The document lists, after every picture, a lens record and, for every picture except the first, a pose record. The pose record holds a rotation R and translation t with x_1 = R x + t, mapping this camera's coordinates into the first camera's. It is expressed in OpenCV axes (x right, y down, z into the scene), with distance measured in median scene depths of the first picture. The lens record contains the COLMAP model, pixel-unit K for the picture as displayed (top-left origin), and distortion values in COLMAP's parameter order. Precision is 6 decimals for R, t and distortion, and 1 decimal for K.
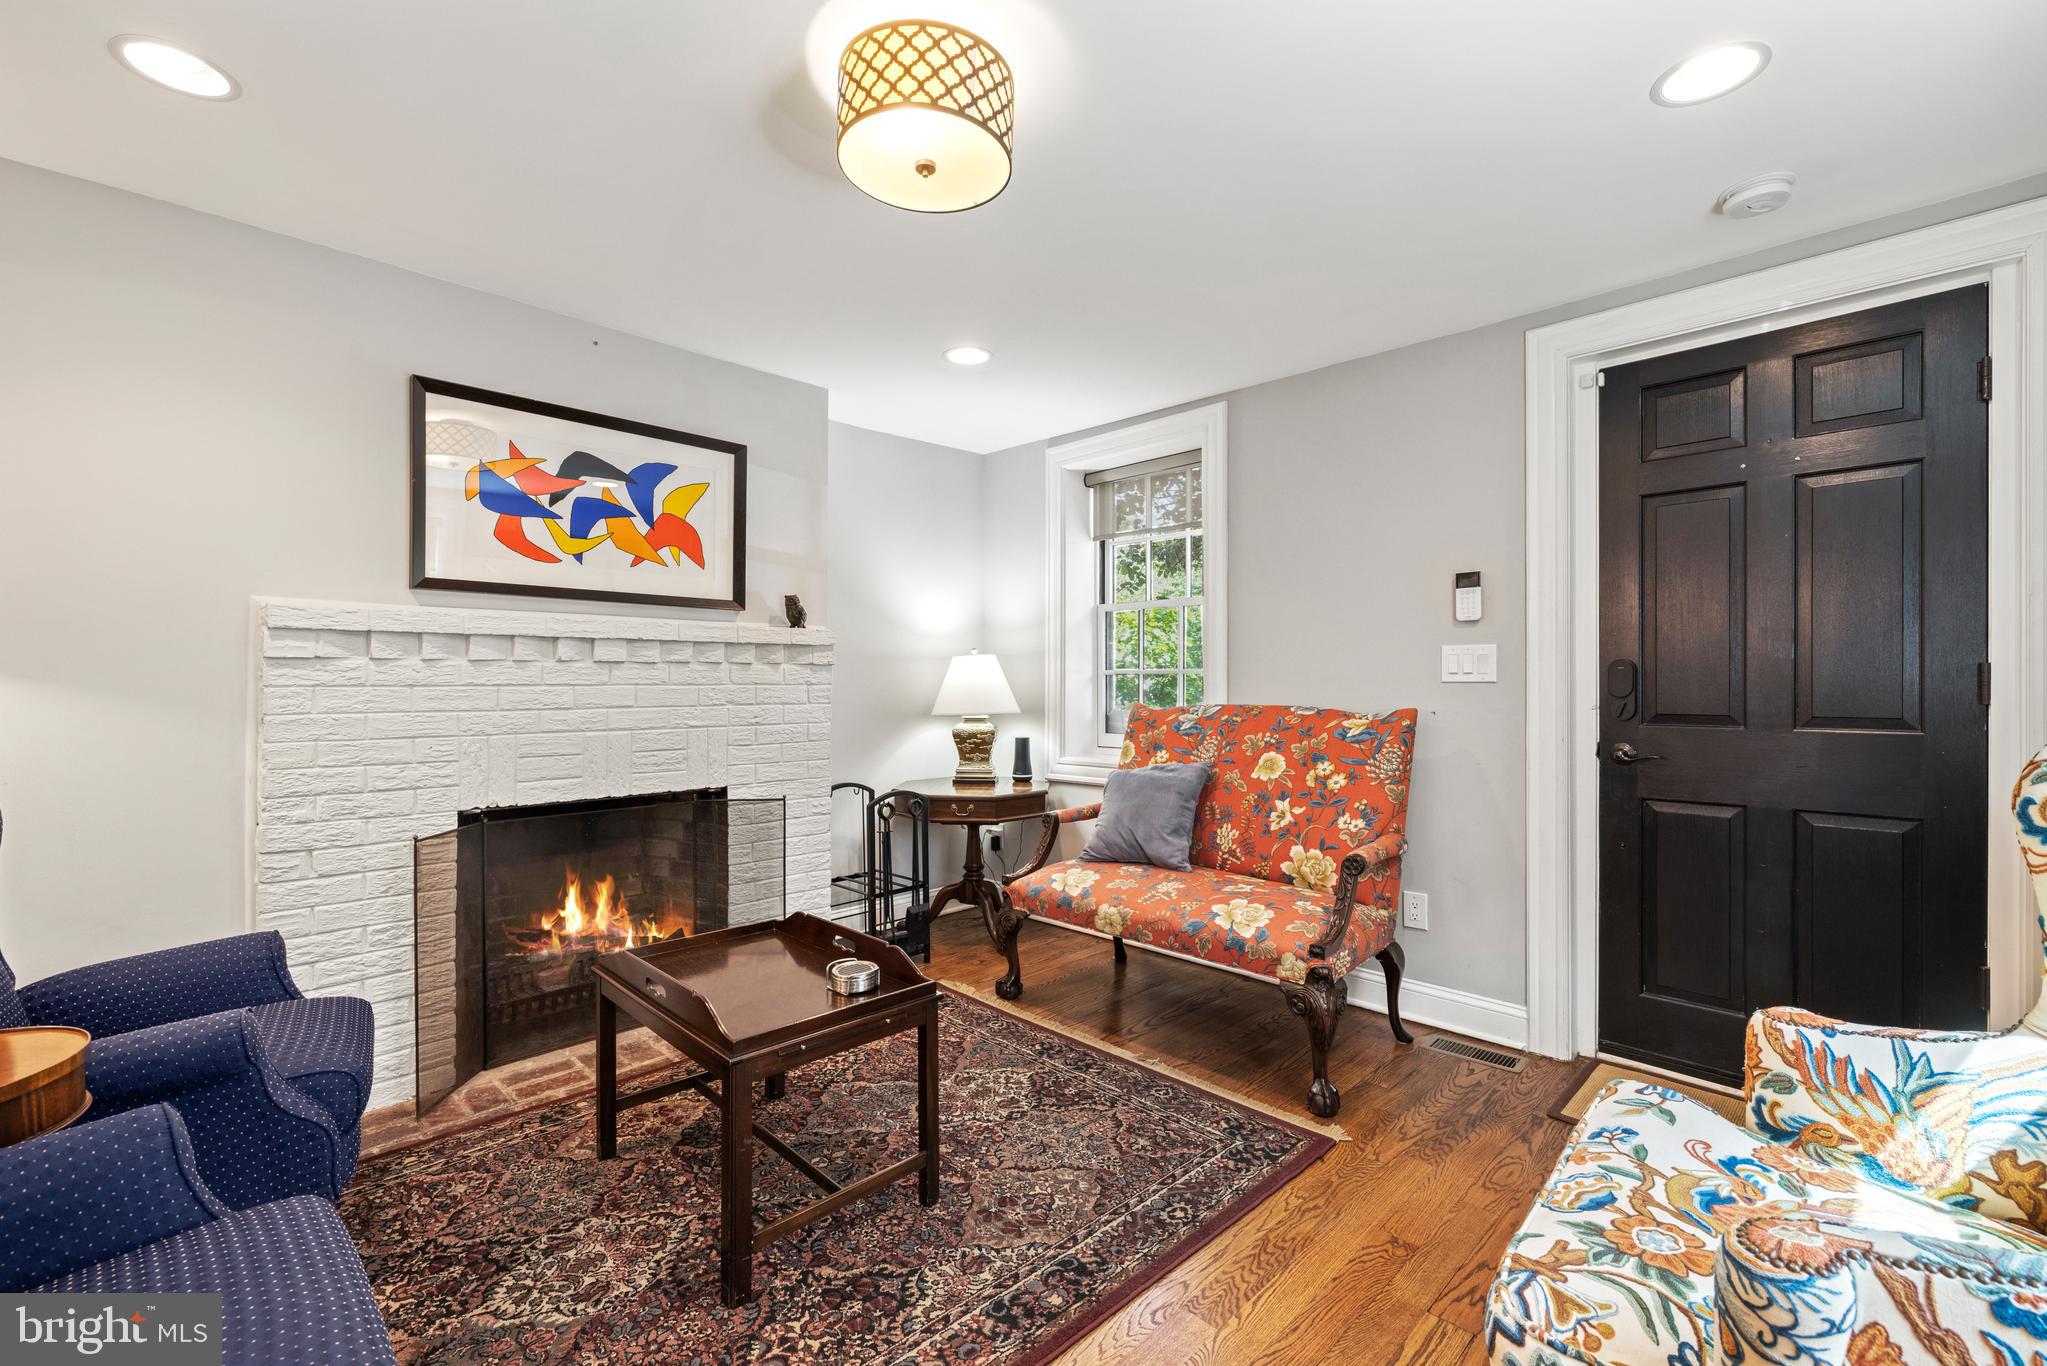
lens RADIAL K [[872.6, 0, 1028.6], [0, 872.6, 686.6], [0, 0, 1]] dist [0.000563, 0.000591]
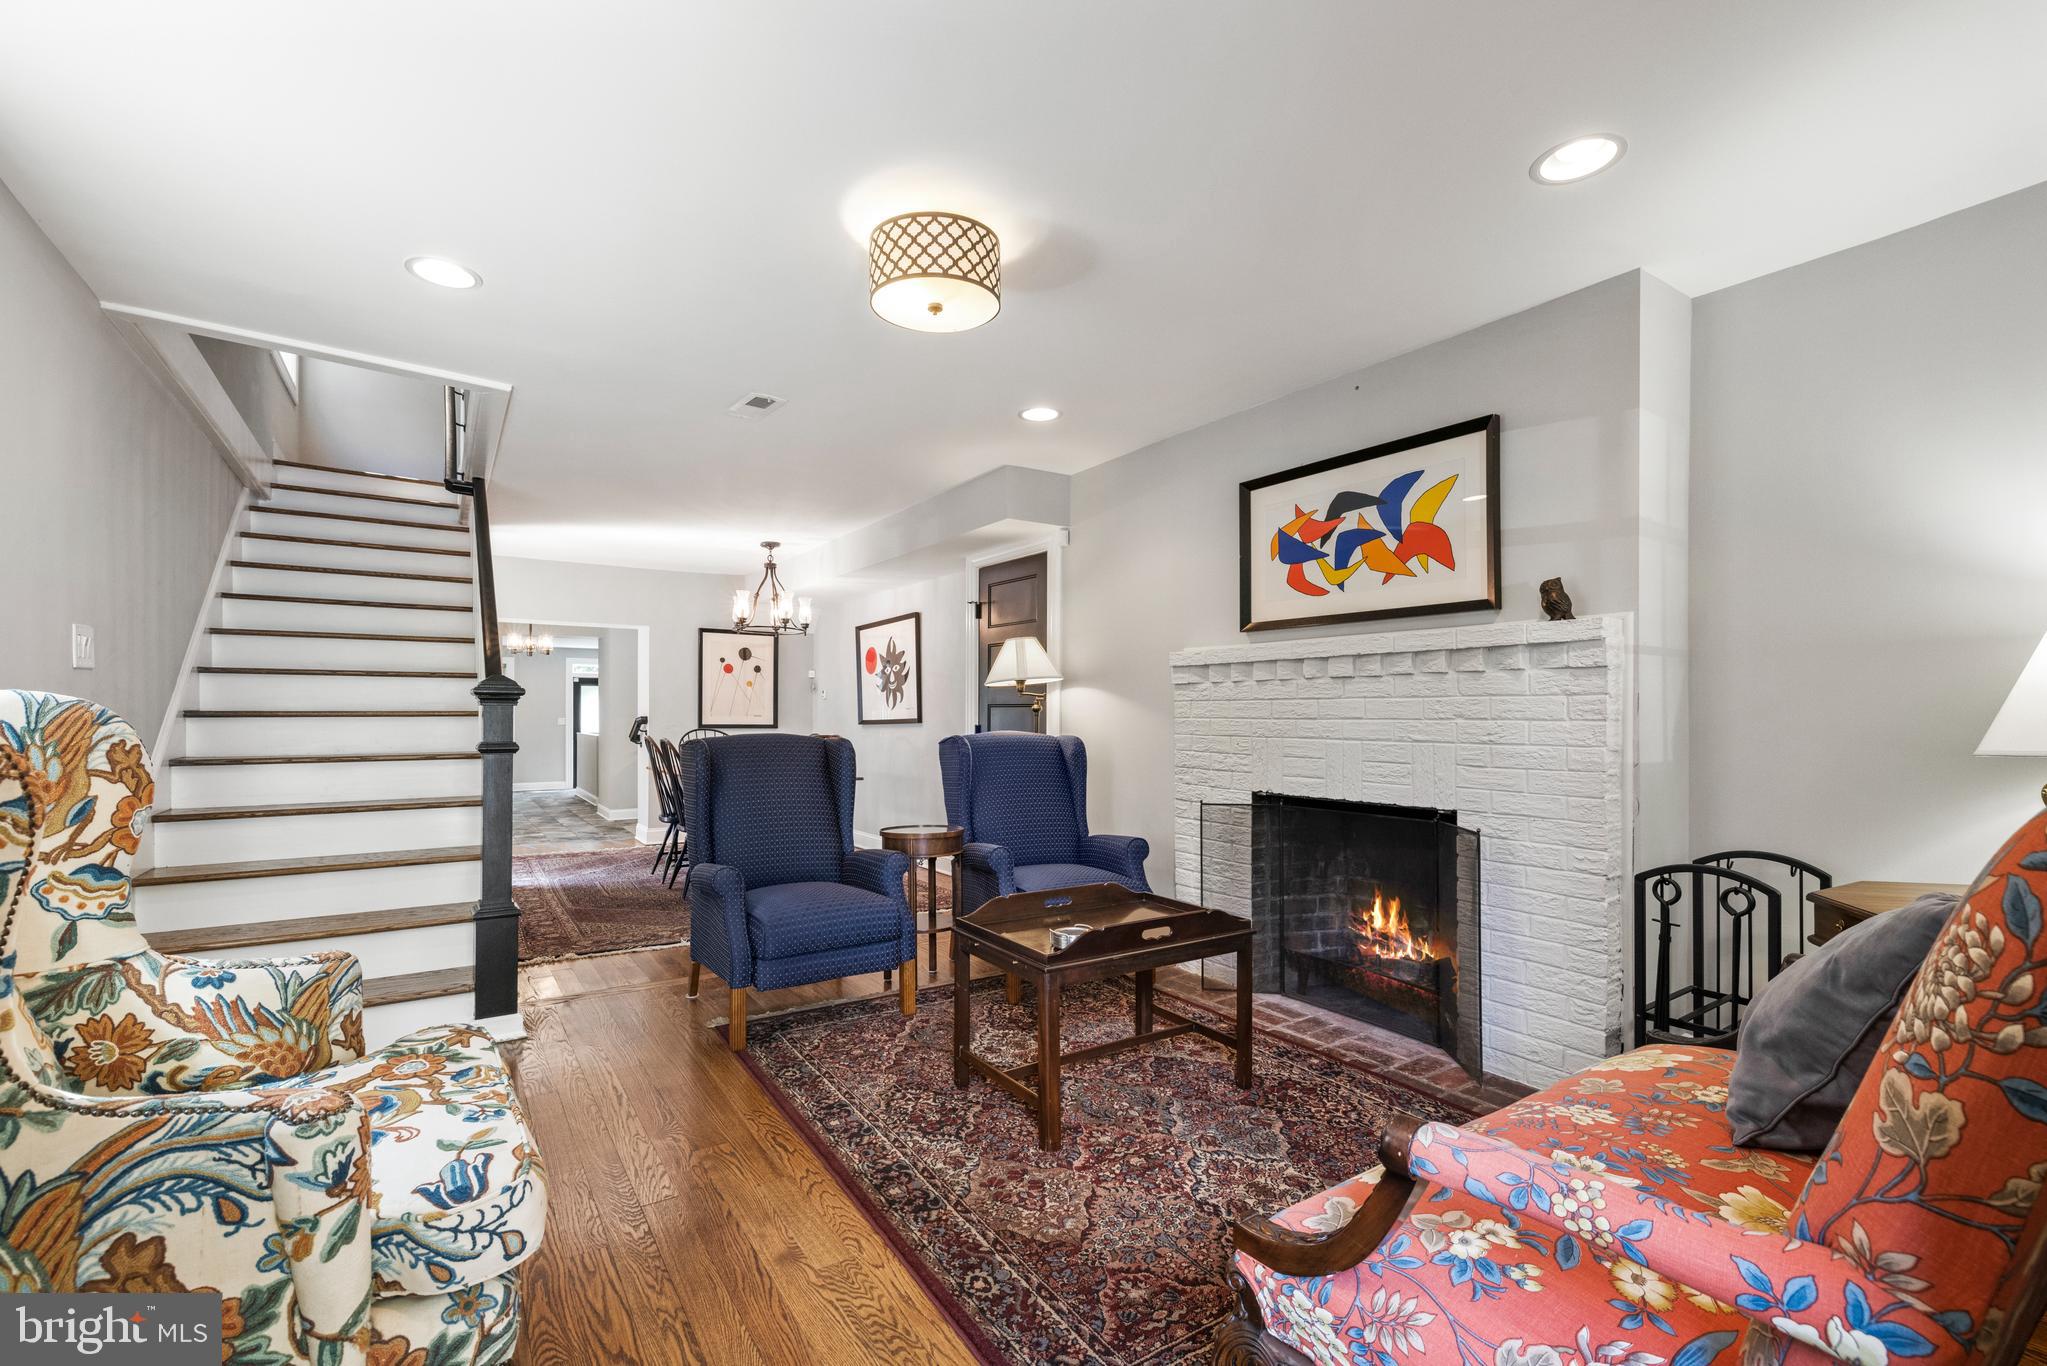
lens RADIAL K [[872.6, 0, 997.8], [0, 872.6, 715.7], [0, 0, 1]] dist [0.000563, 0.000591]
pose [[-0.208940, 0.004899, -0.977916, 0.680248], [-0.004737, 0.999971, 0.006021, 0.015491], [0.977917, 0.005891, -0.208910, 0.793479]]
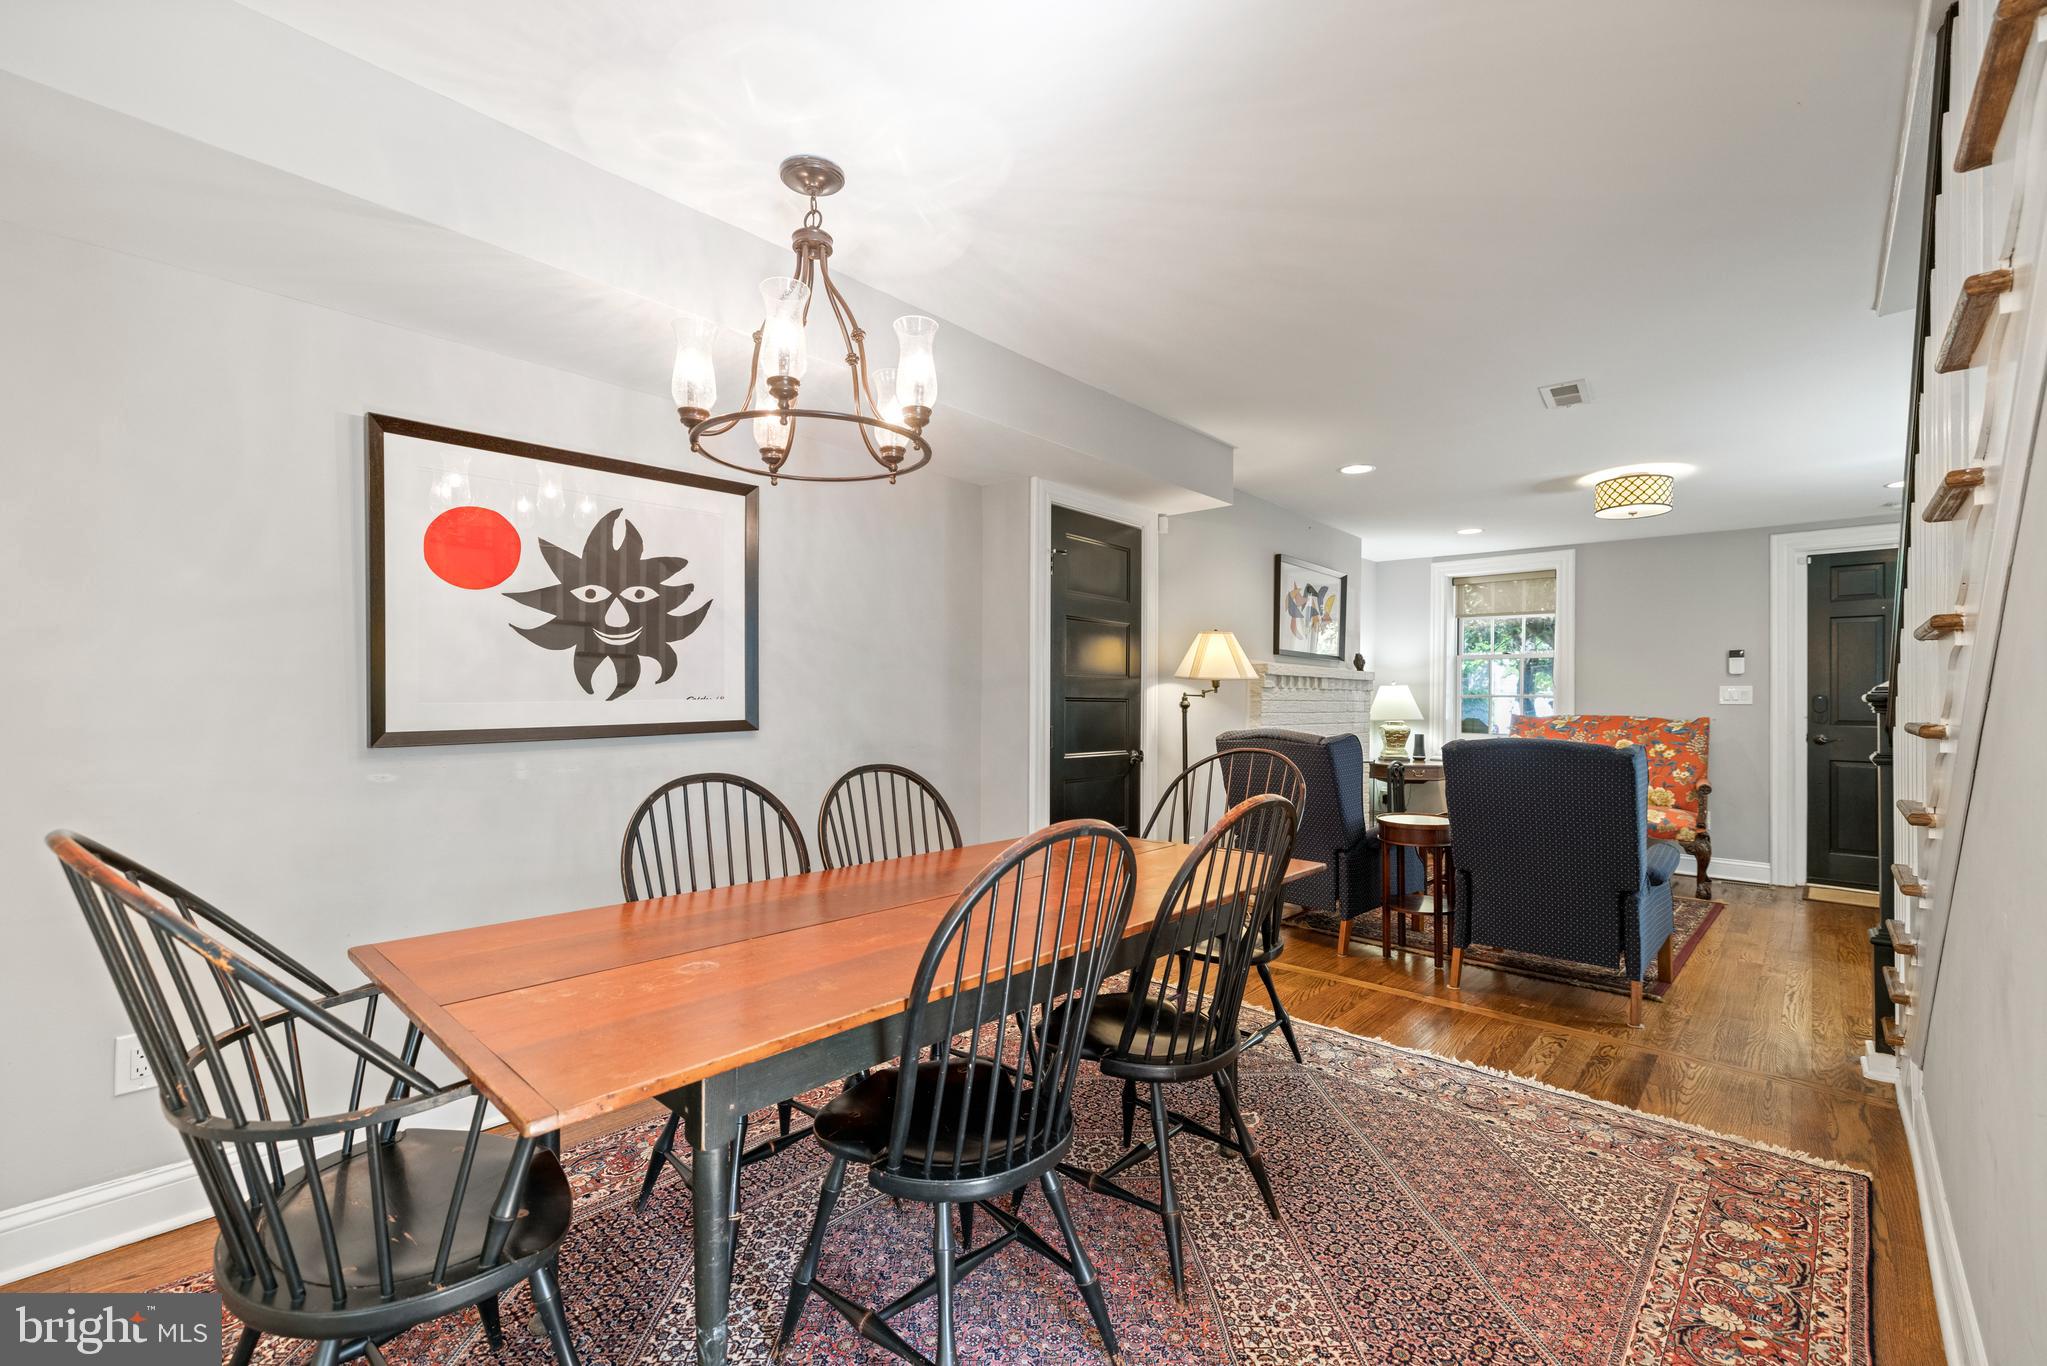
lens RADIAL K [[872.6, 0, 1012.9], [0, 872.6, 695.0], [0, 0, 1]] dist [0.000563, 0.000591]
pose [[0.999116, 0.012120, 0.040247, -1.252032], [-0.011682, 0.999870, -0.011103, 0.014968], [-0.040376, 0.010623, 0.999128, -0.951360]]
